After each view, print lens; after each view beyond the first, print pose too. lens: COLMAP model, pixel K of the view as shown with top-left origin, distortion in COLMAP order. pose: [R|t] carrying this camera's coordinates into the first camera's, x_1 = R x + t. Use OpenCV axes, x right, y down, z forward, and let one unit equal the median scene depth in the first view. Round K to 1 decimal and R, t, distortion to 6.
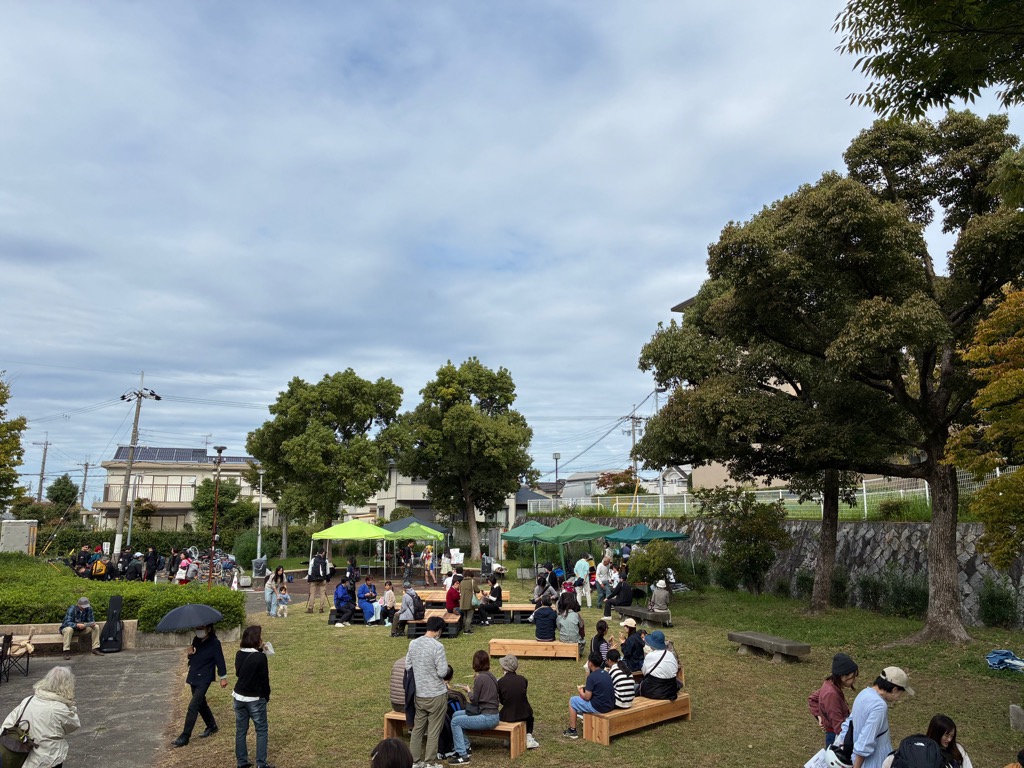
lens RADIAL K [[895.1, 0, 512.0], [0, 895.1, 384.0], [0, 0, 1]] dist [0.066475, -0.002812]
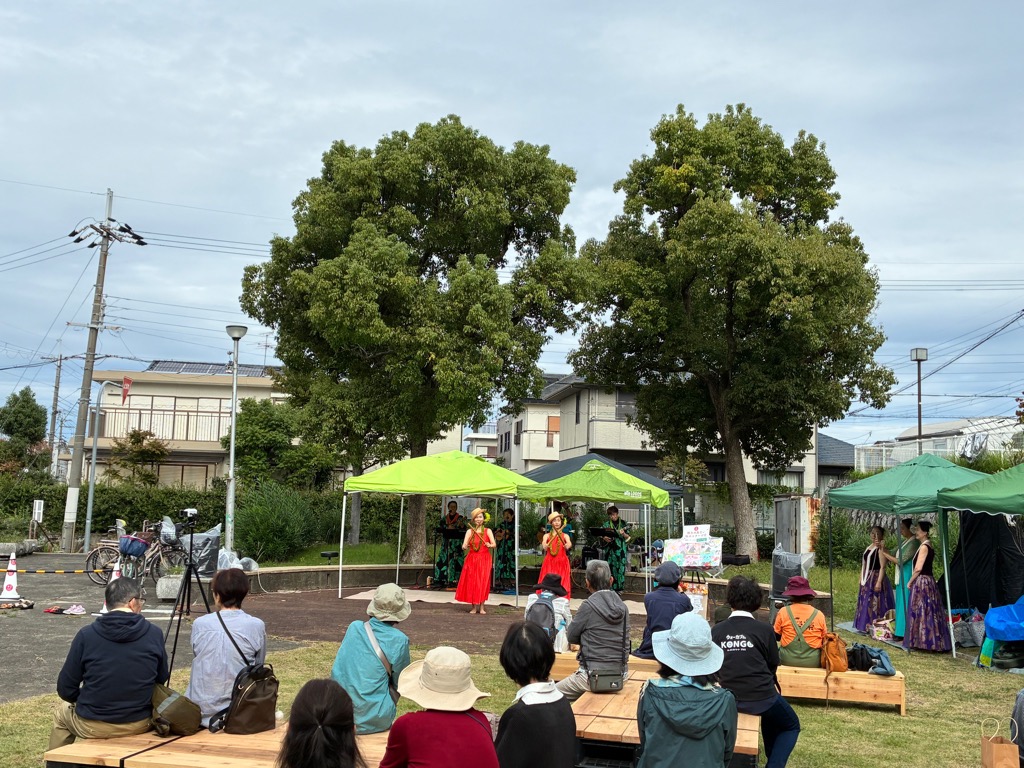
lens RADIAL K [[895.1, 0, 512.0], [0, 895.1, 384.0], [0, 0, 1]] dist [0.066475, -0.002812]
pose [[0.963676, -0.012428, -0.266786, -0.033790], [0.009485, 0.999879, -0.012316, 0.114169], [0.266907, 0.009338, 0.963677, 0.553040]]
